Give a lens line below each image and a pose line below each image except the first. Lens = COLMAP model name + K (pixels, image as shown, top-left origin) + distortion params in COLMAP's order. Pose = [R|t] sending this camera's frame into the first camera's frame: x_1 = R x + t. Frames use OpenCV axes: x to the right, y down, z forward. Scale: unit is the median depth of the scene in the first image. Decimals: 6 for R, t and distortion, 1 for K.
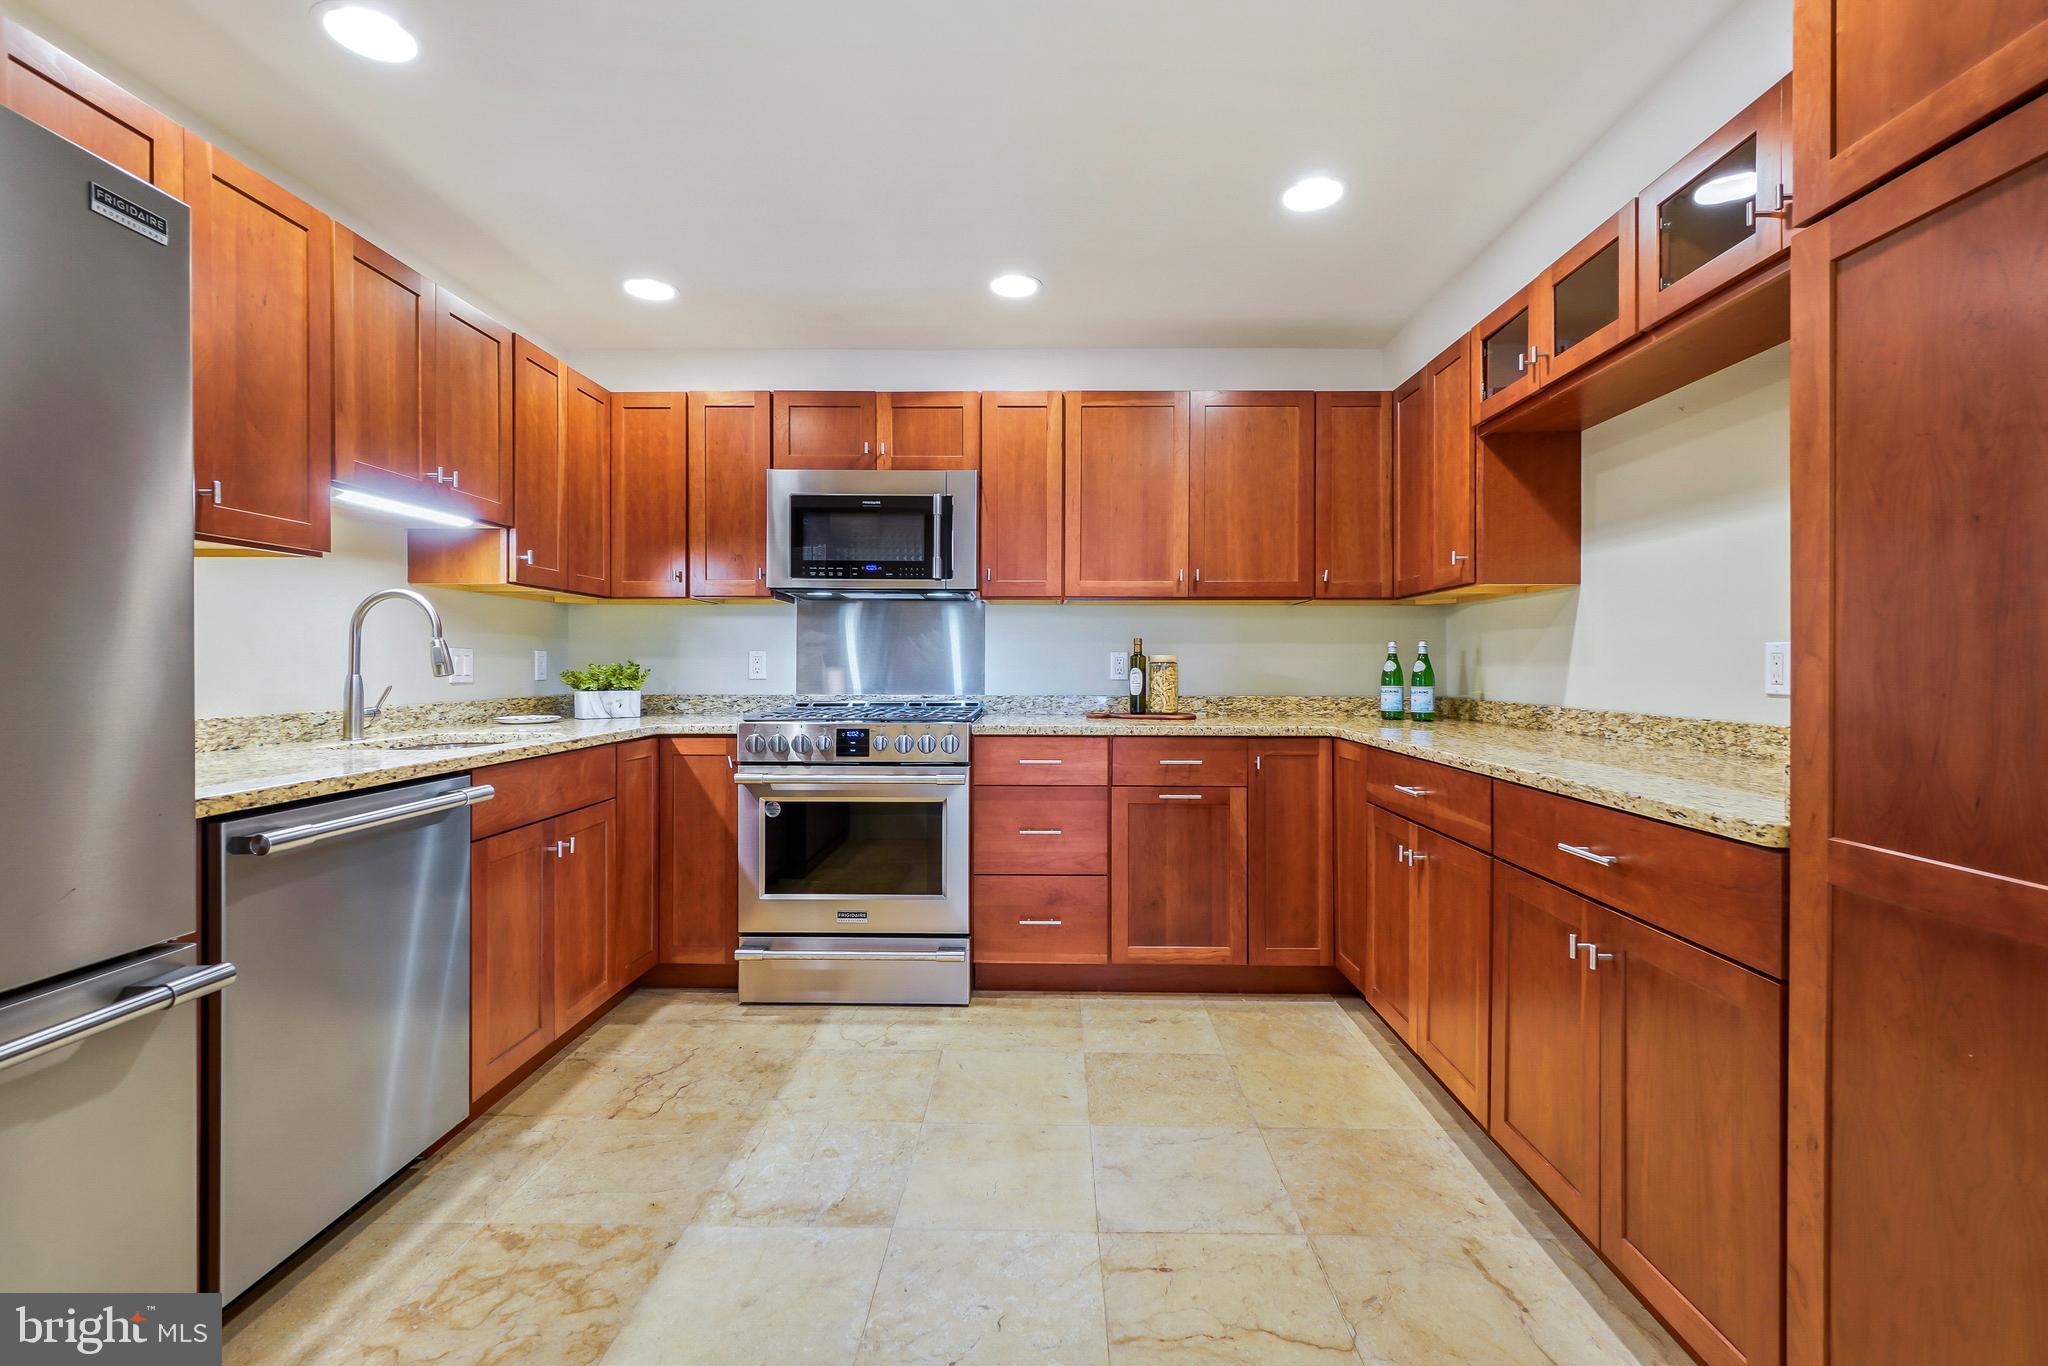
lens RADIAL K [[906.3, 0, 1029.4], [0, 906.3, 668.8], [0, 0, 1]] dist [-0.002318, -0.000246]
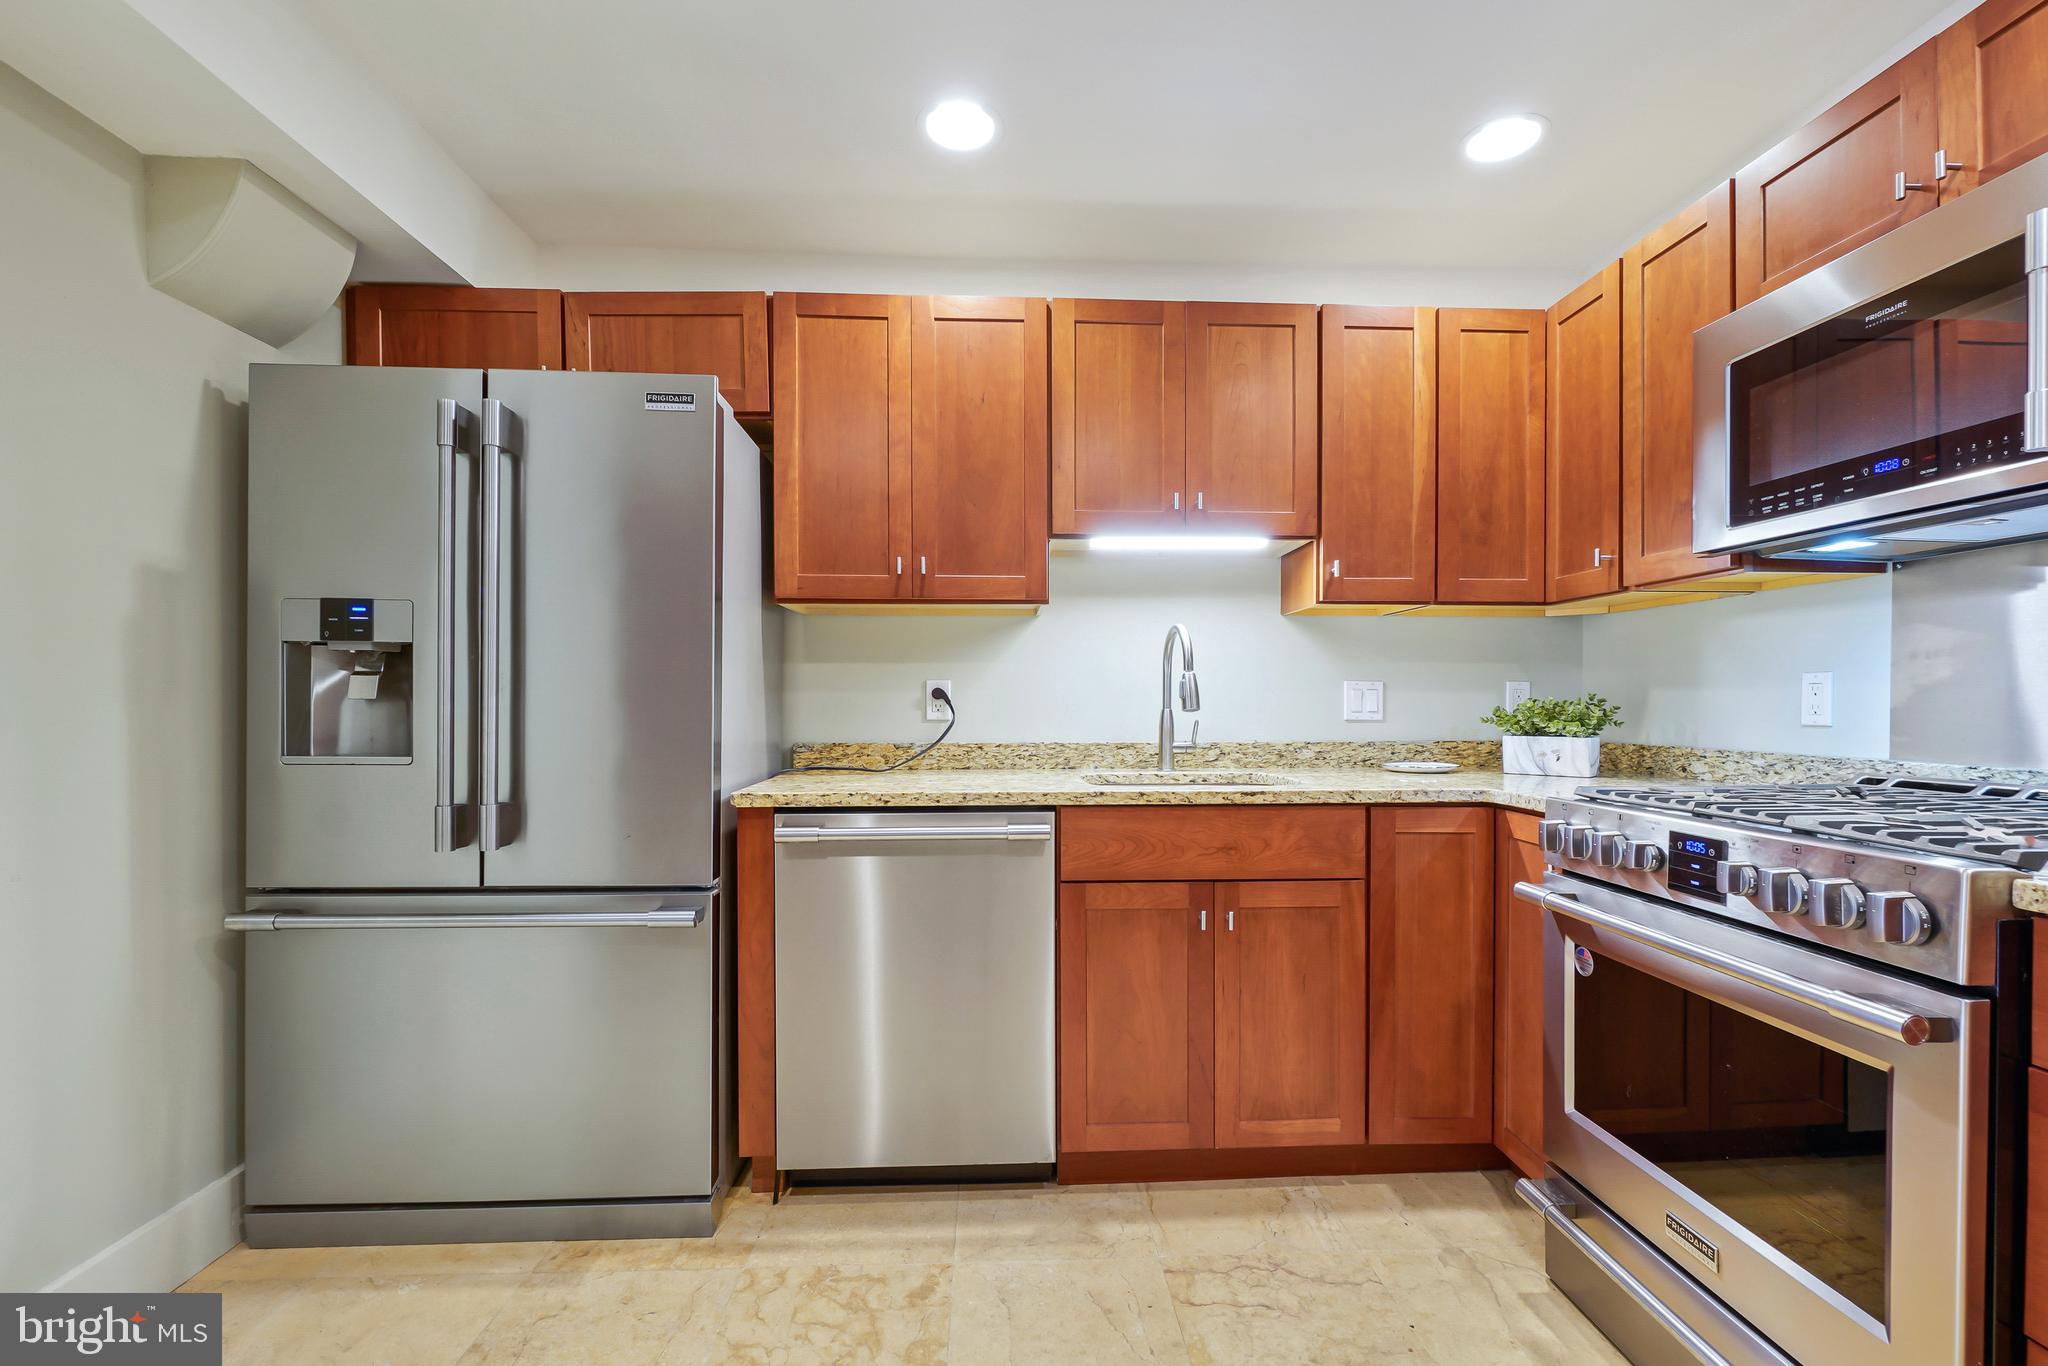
lens RADIAL K [[906.3, 0, 1034.4], [0, 906.3, 711.7], [0, 0, 1]] dist [-0.002318, -0.000246]
pose [[0.067008, 0.008653, -0.997715, 0.278577], [-0.005328, 0.999951, 0.008315, 0.001685], [0.997738, 0.004759, 0.067051, 0.736242]]
